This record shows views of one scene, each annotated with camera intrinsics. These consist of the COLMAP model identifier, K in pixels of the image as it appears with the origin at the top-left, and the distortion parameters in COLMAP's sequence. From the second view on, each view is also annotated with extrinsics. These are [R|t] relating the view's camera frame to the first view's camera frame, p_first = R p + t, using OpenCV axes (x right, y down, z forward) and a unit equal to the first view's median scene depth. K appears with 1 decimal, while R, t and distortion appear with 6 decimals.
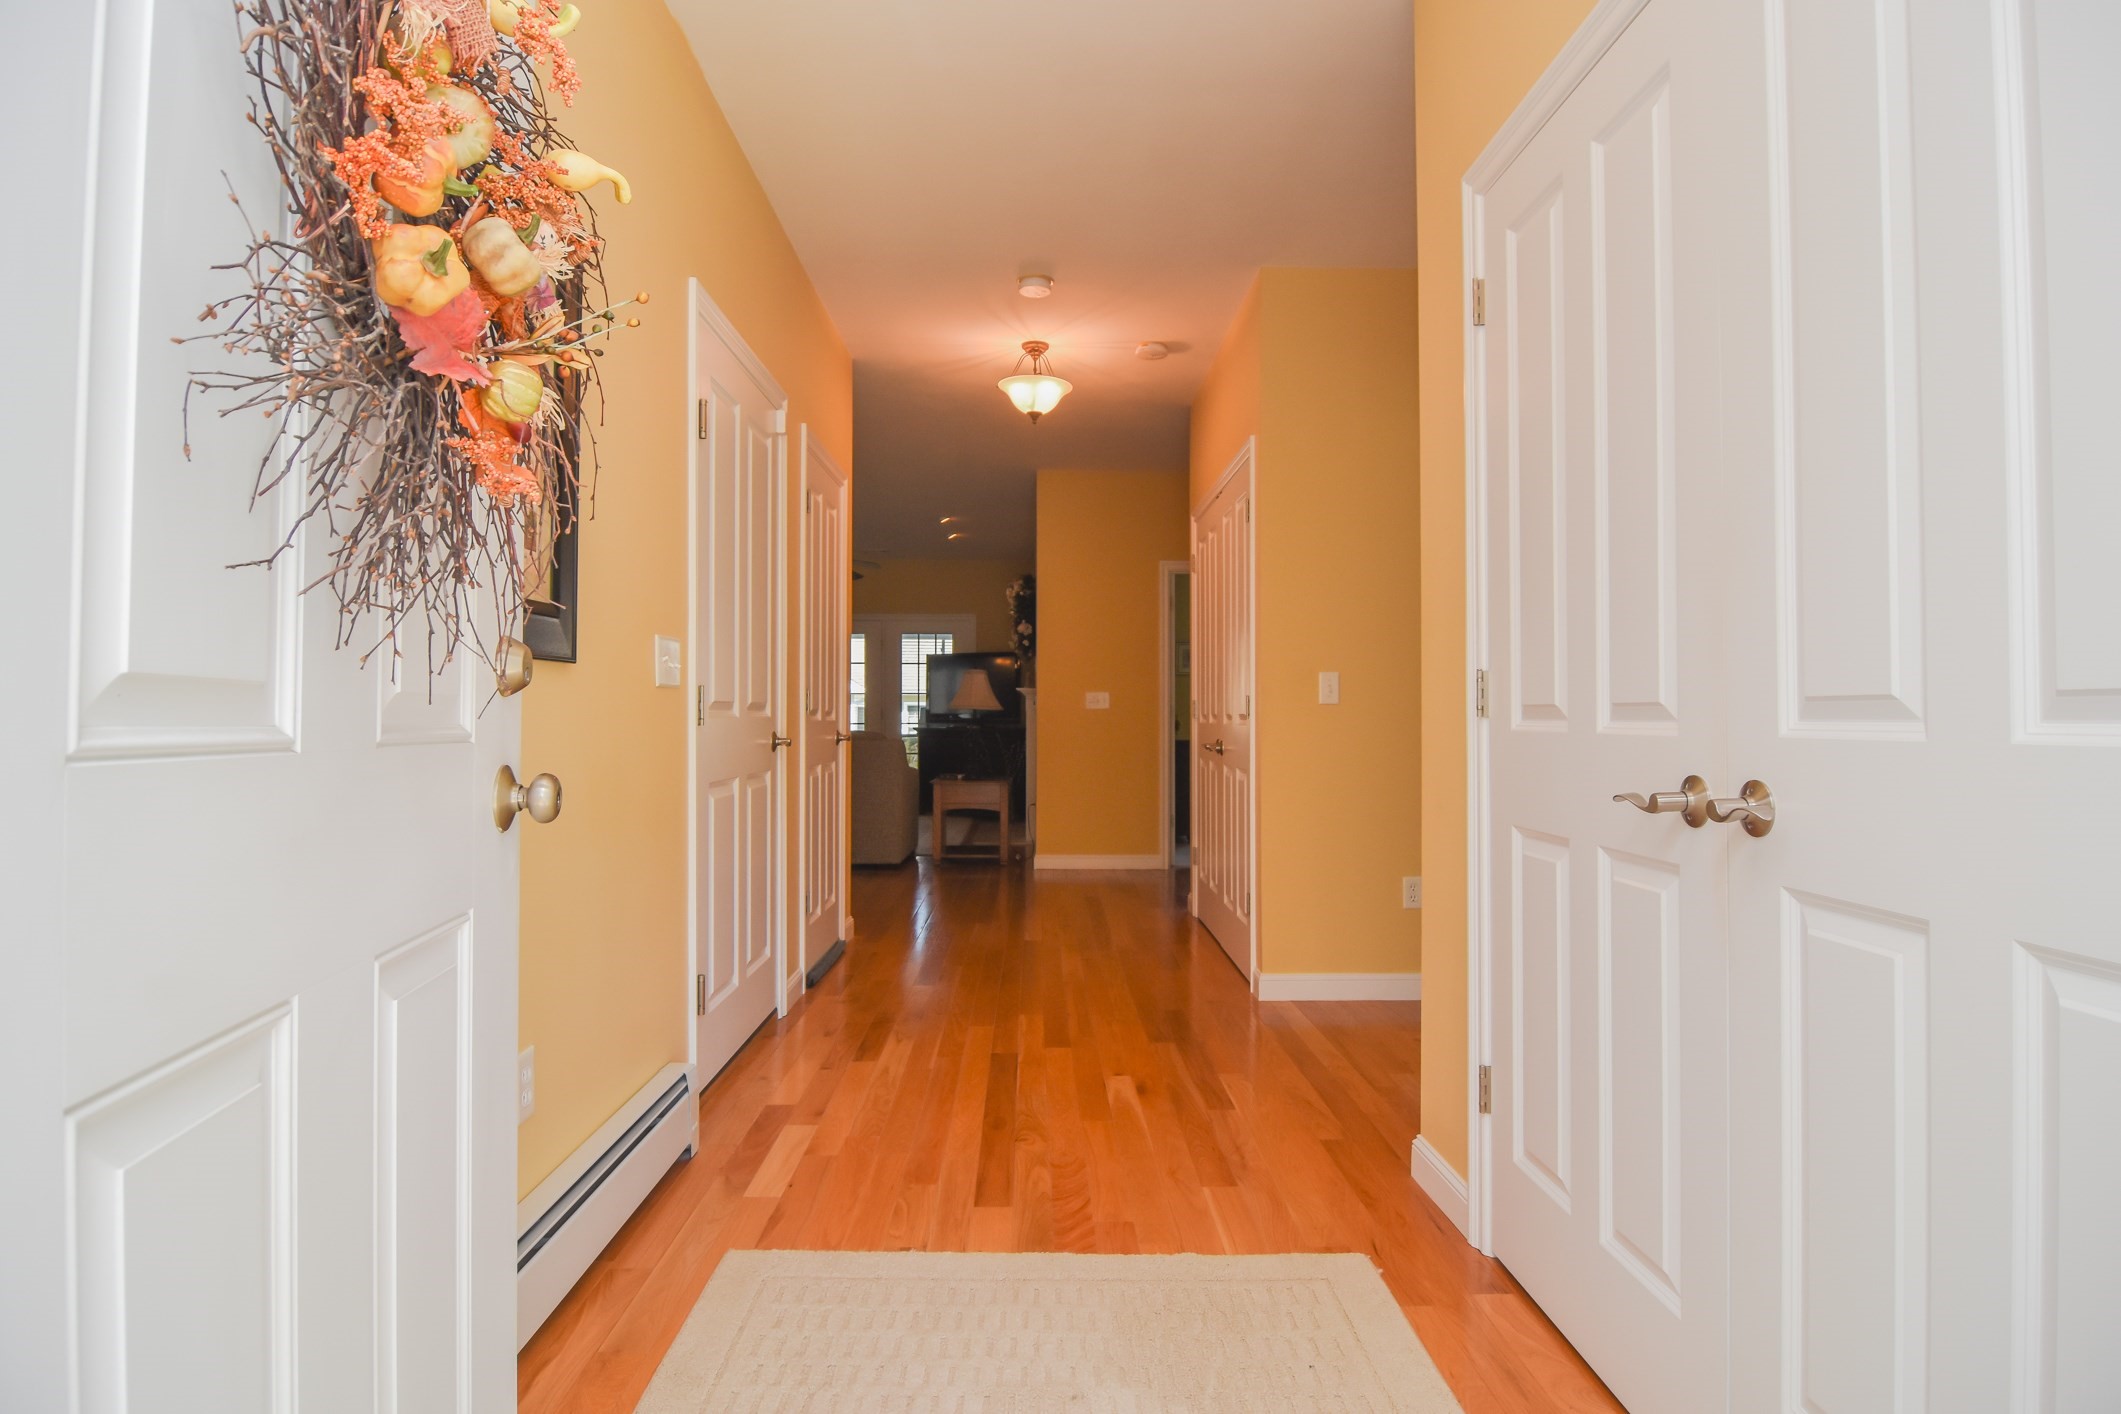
lens RADIAL K [[1130.9, 0, 1060.5], [0, 1130.9, 707.0], [0, 0, 1]] dist [-0.016066, 0.000131]
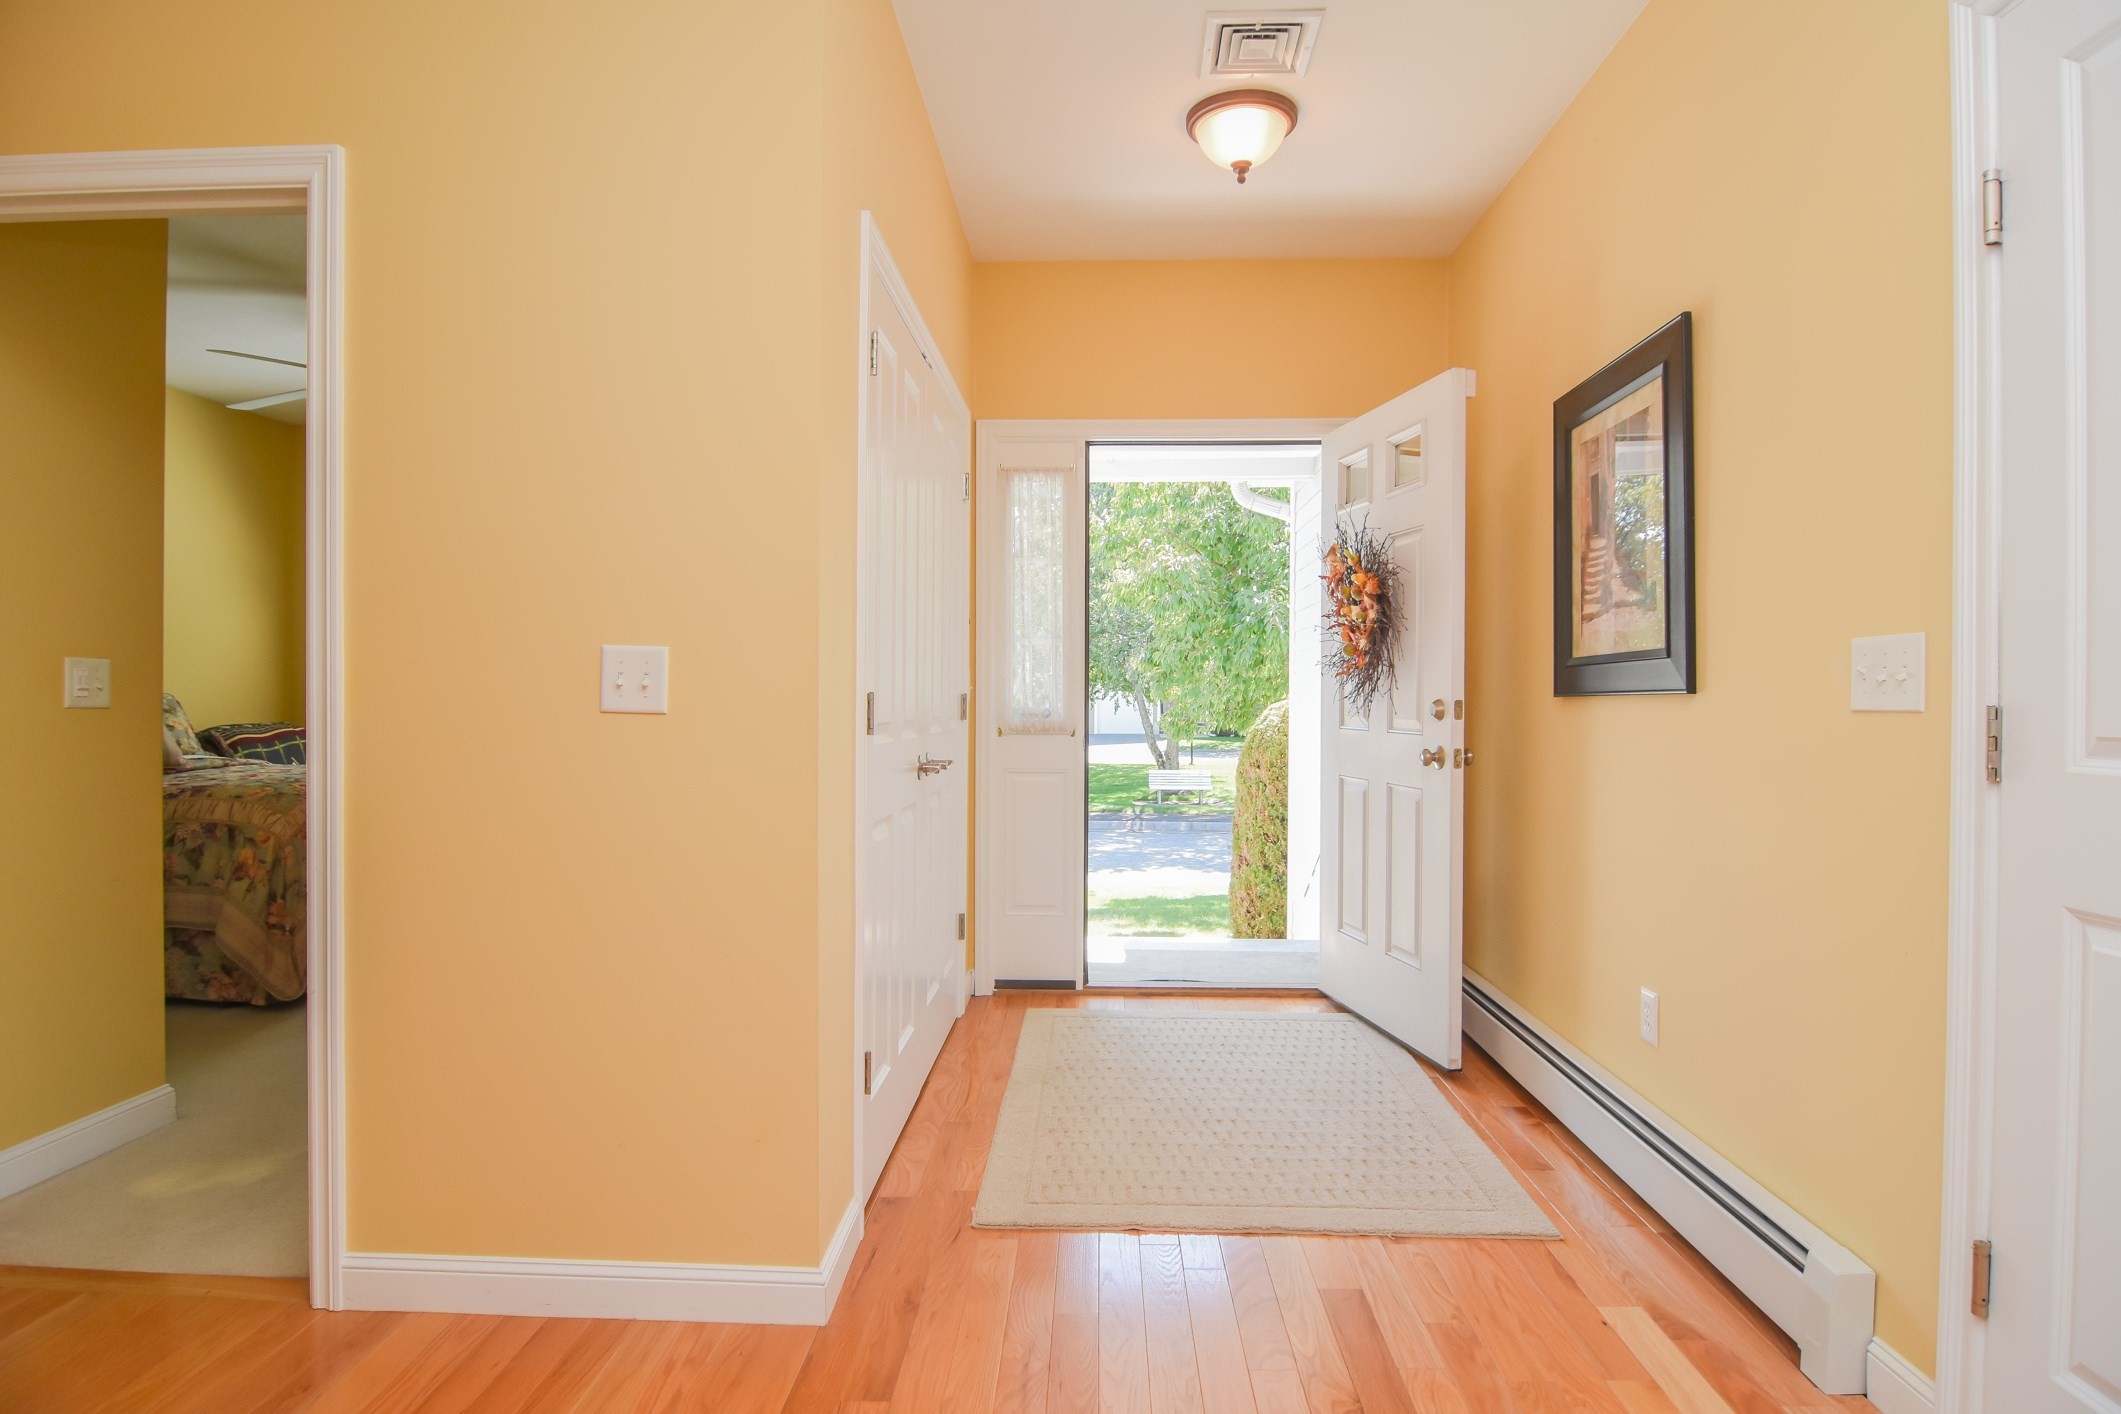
lens RADIAL K [[1130.9, 0, 1060.5], [0, 1130.9, 707.0], [0, 0, 1]] dist [-0.016066, 0.000131]
pose [[-0.998111, -0.003151, 0.061361, 0.104266], [-0.003423, 0.999985, -0.004320, -0.014775], [-0.061347, -0.004522, -0.998106, 1.839139]]
